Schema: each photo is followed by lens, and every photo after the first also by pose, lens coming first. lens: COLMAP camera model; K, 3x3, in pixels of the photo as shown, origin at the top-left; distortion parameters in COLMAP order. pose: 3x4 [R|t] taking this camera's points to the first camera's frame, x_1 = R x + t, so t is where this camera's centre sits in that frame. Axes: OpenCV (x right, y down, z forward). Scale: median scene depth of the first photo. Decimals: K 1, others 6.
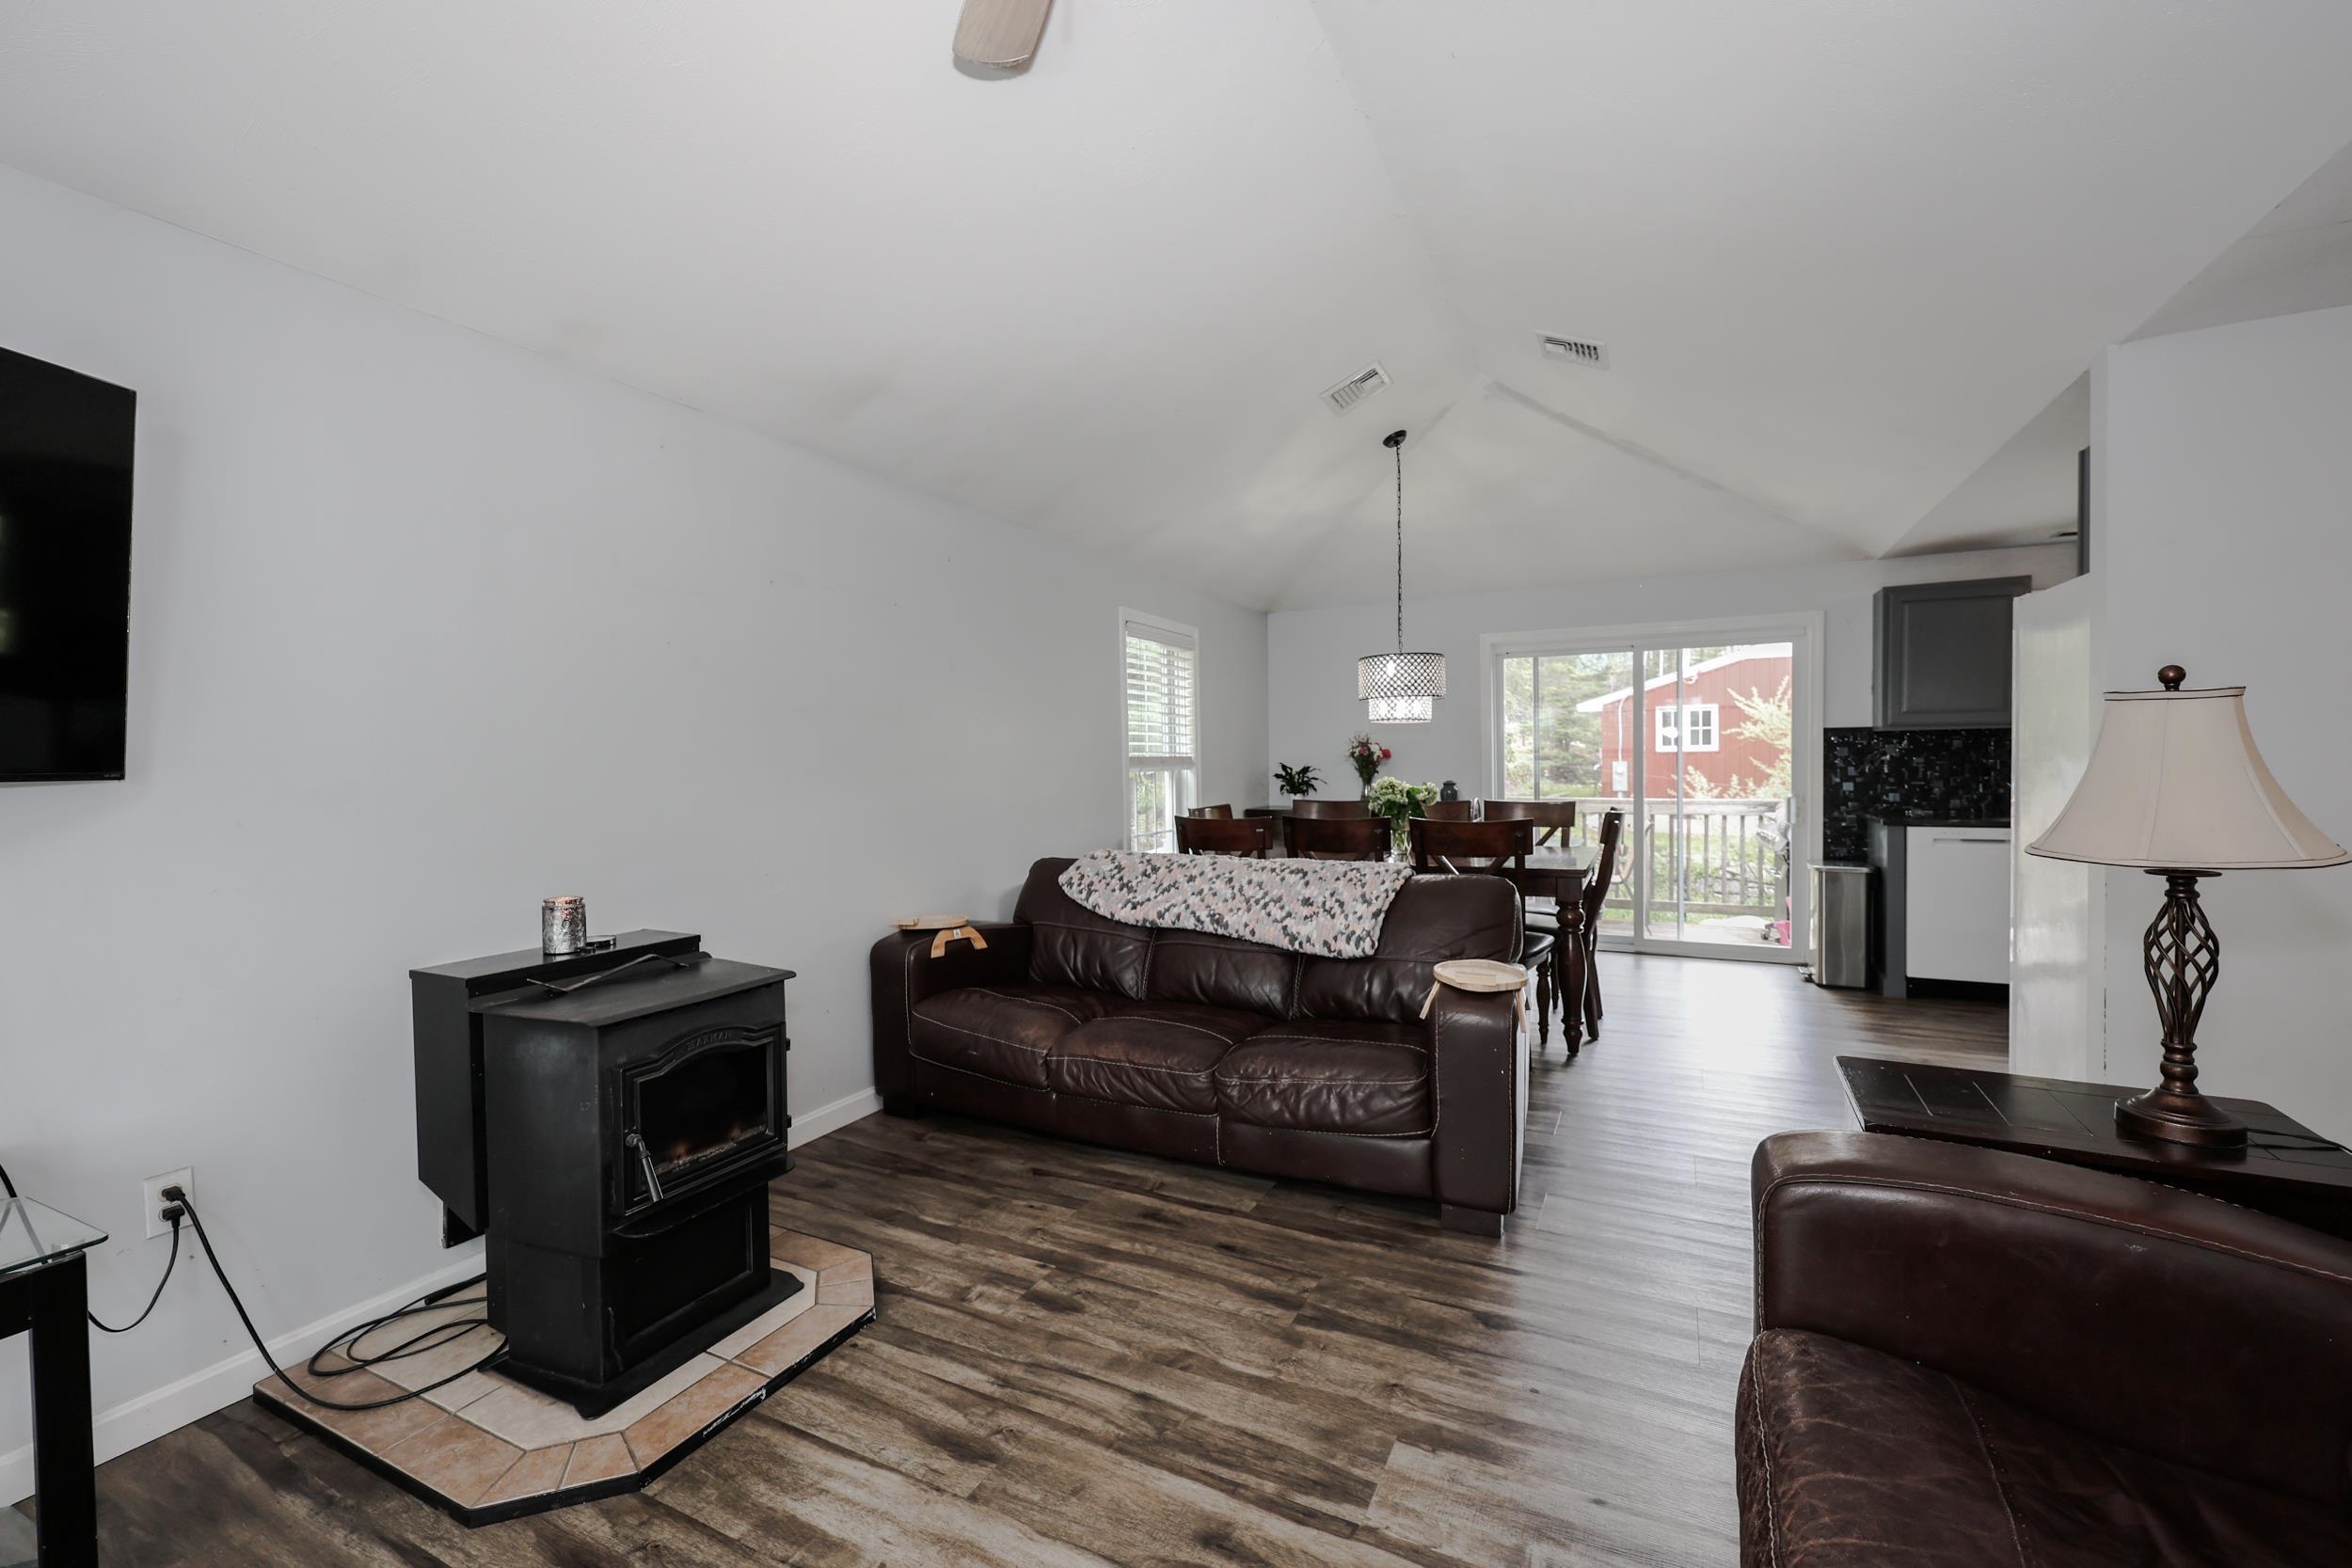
lens RADIAL K [[995.3, 0, 1169.8], [0, 995.3, 786.5], [0, 0, 1]] dist [0.002999, -0.000300]
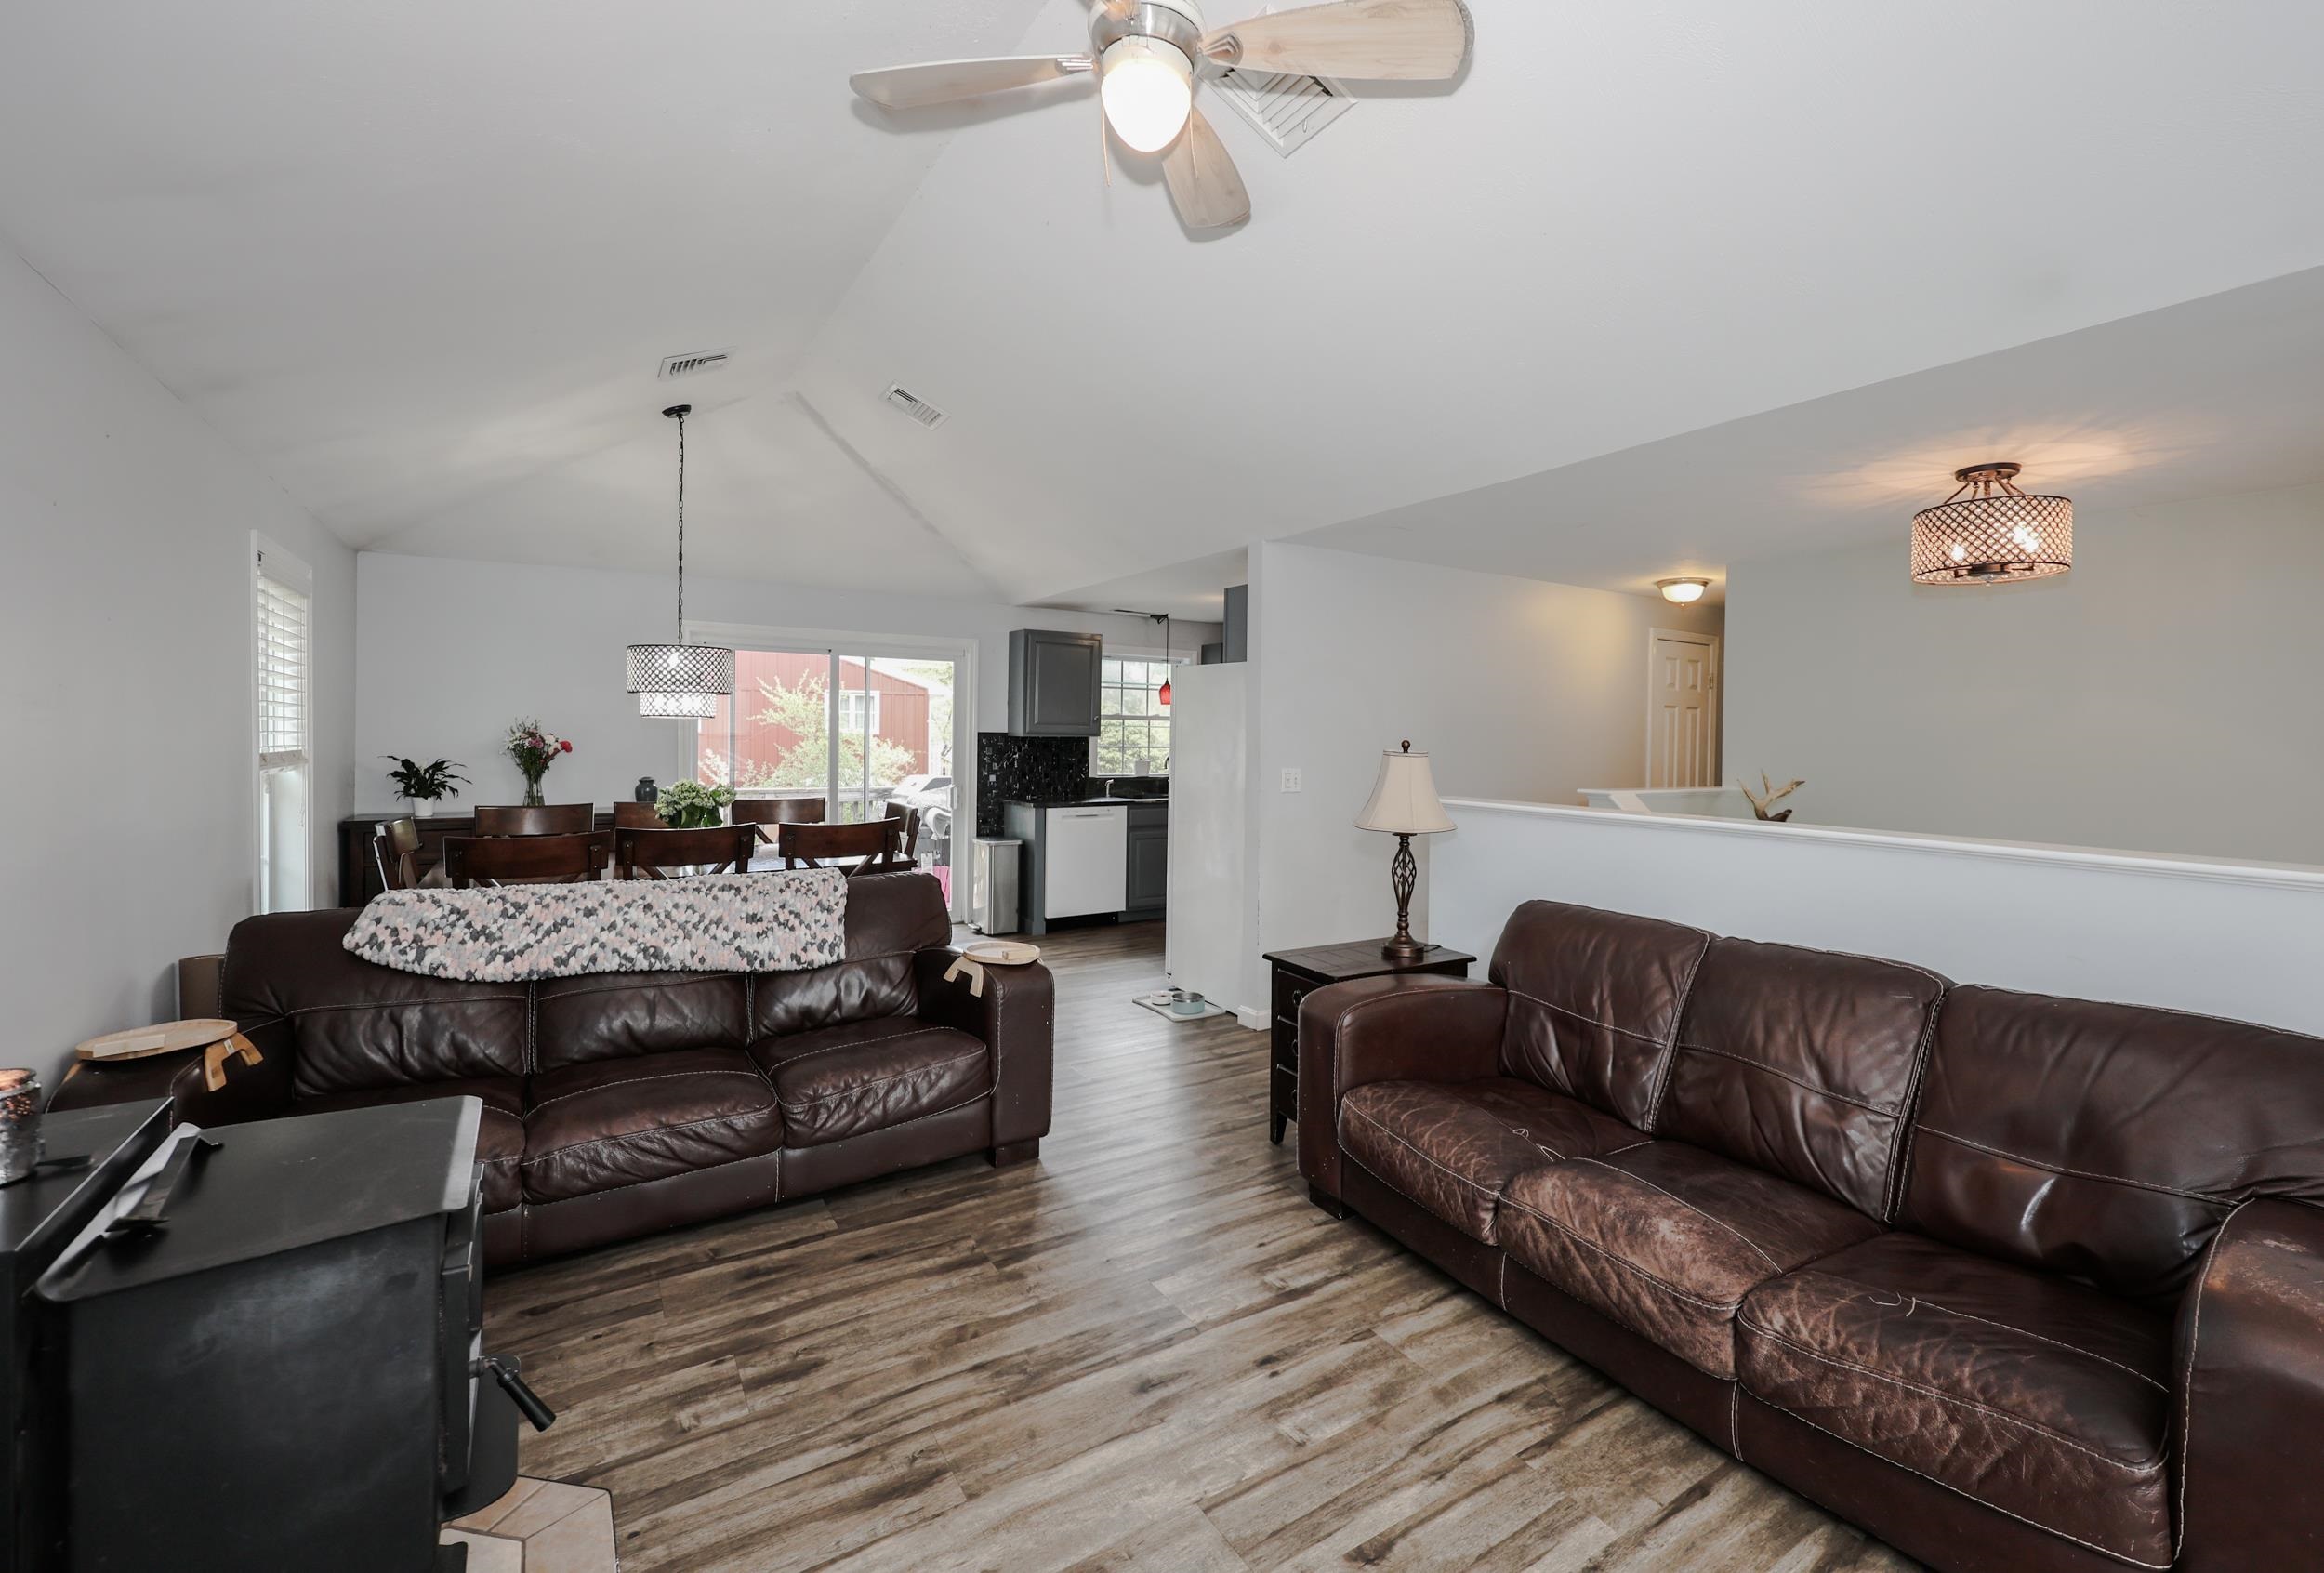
lens RADIAL K [[1048.1, 0, 1262.2], [0, 1048.1, 742.8], [0, 0, 1]] dist [0.019867, -0.000089]
pose [[0.459348, 0.012769, 0.888165, -0.588098], [0.001559, 0.999884, -0.015182, -0.039954], [-0.888255, 0.008358, 0.459275, 0.109032]]
